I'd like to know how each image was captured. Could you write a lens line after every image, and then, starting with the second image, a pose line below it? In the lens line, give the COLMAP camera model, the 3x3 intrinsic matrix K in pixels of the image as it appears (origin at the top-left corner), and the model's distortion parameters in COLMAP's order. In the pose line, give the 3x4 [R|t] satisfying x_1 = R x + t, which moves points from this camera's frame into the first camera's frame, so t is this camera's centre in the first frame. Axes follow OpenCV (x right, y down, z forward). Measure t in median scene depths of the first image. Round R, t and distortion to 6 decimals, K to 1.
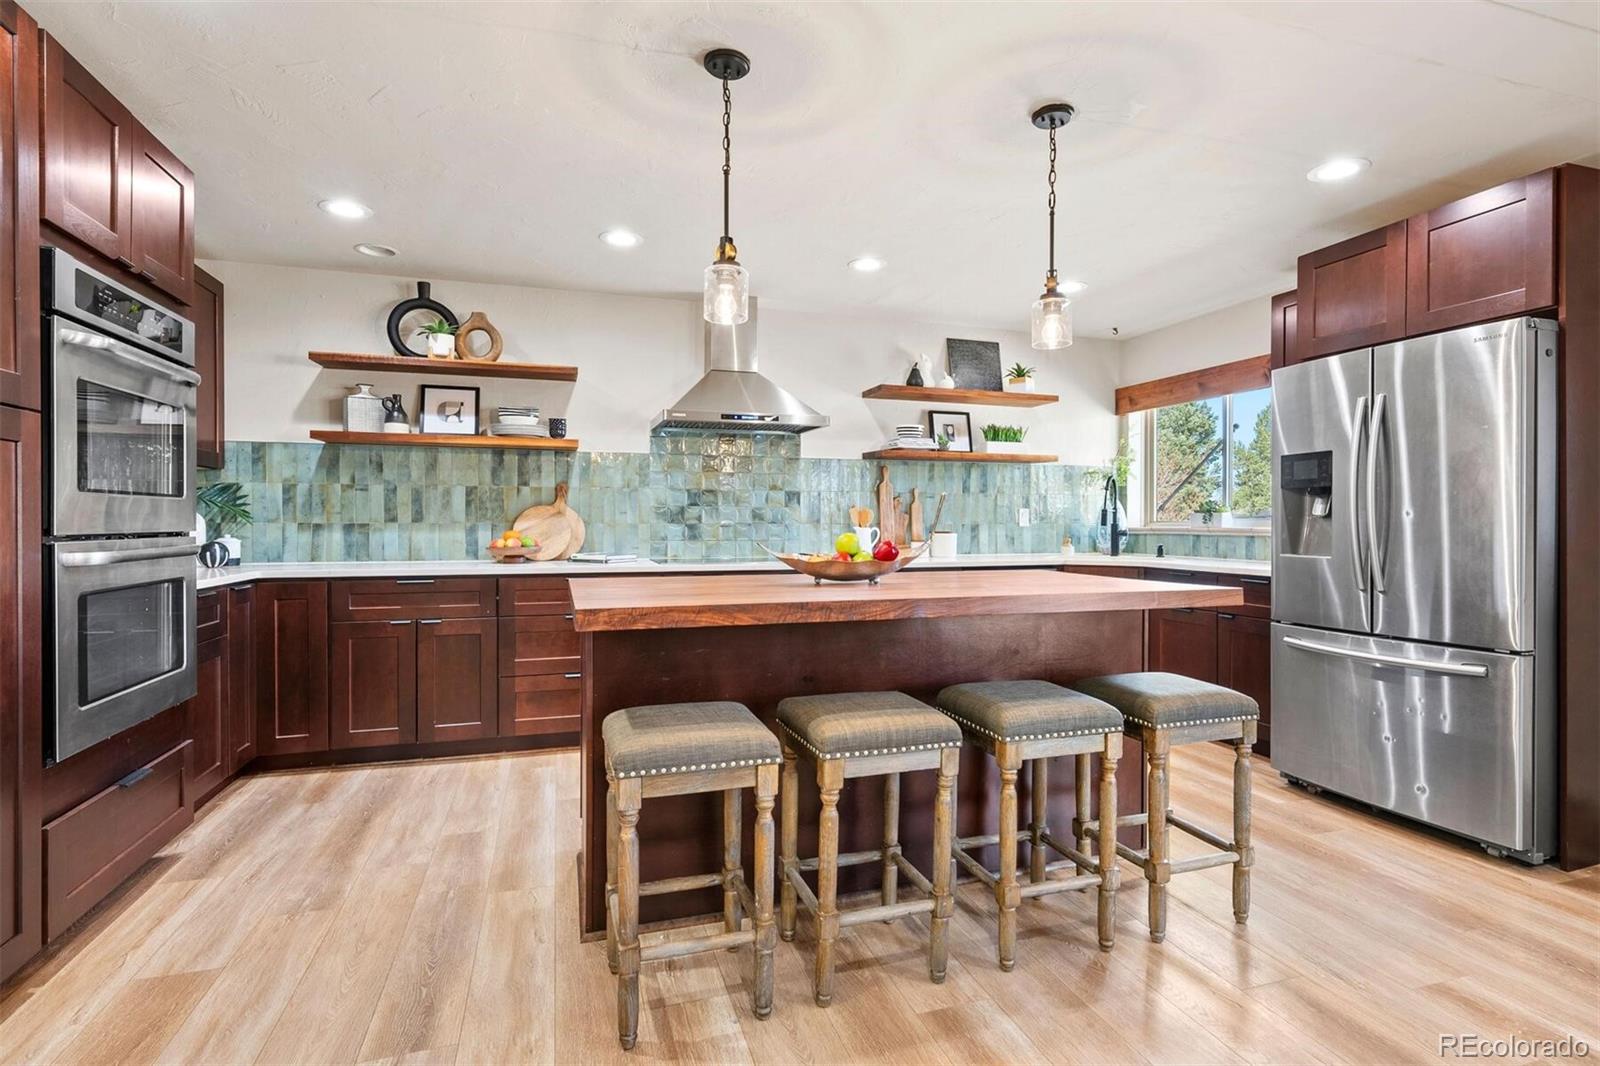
lens RADIAL K [[772.9, 0, 800.0], [0, 772.9, 533.0], [0, 0, 1]] dist [-0.000730, -0.000172]
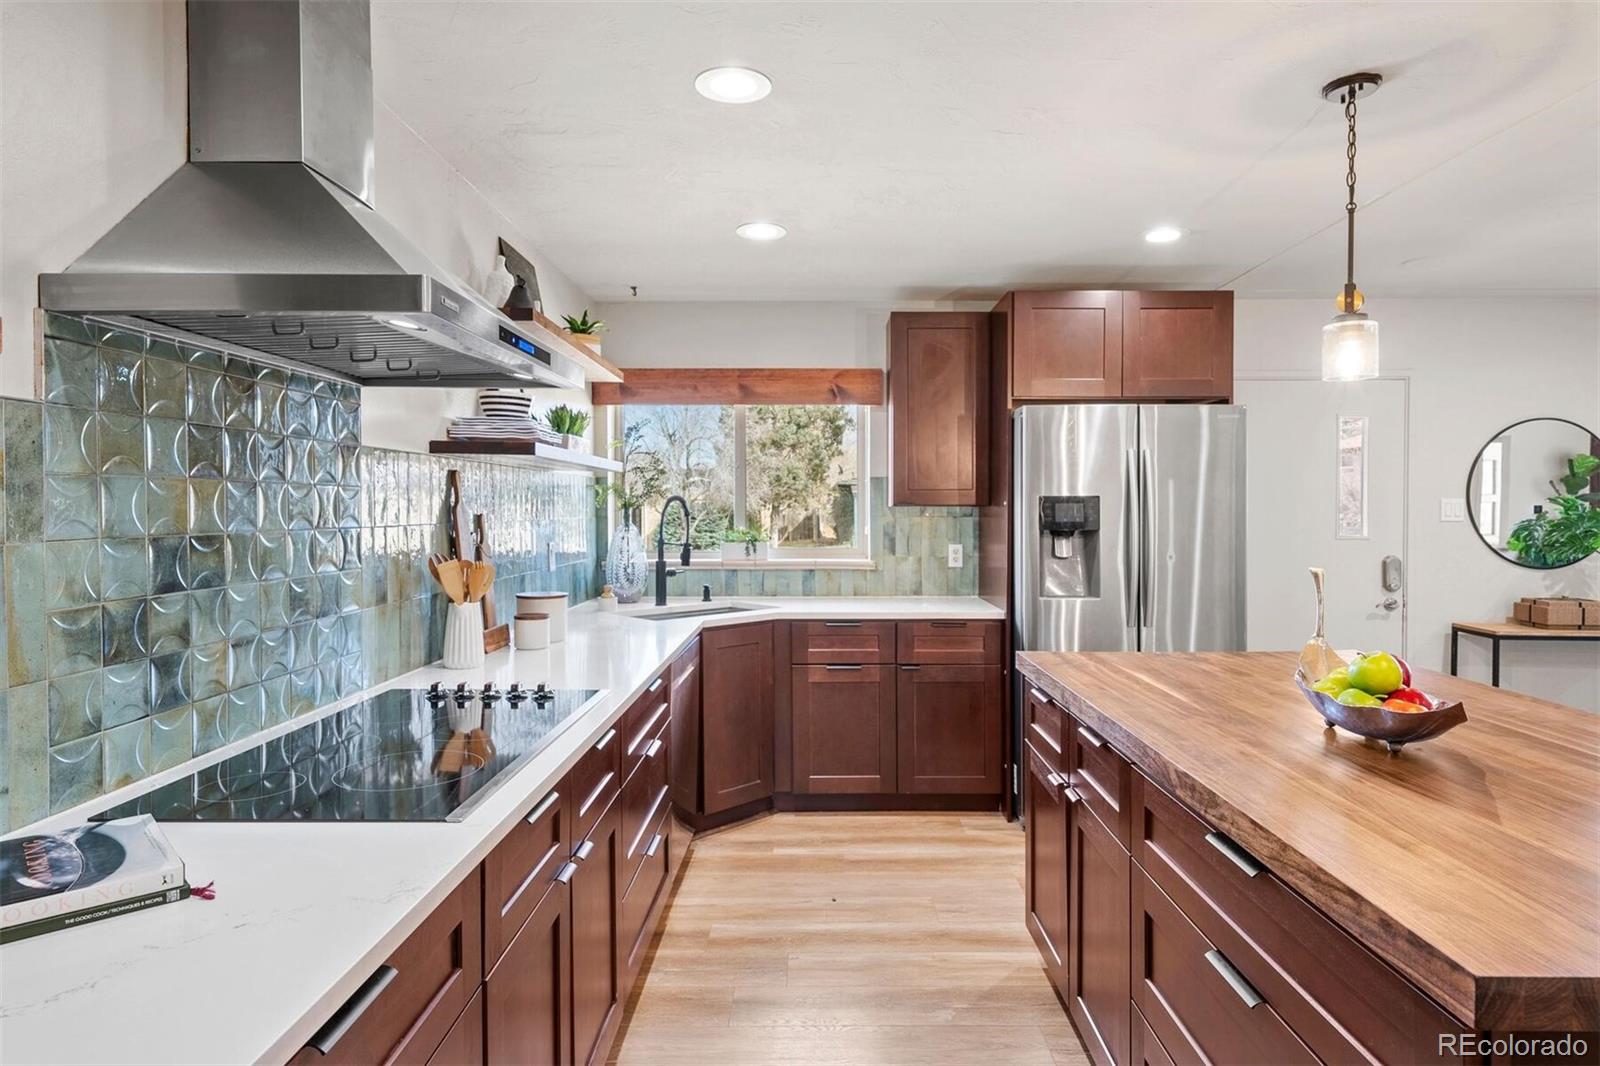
lens RADIAL K [[907.1, 0, 800.0], [0, 907.1, 533.0], [0, 0, 1]] dist [-0.000646, -0.000487]
pose [[0.310606, -0.029817, 0.950071, -0.393760], [0.016826, 0.999524, 0.025868, -0.063029], [-0.950390, 0.007951, 0.310960, 0.667654]]
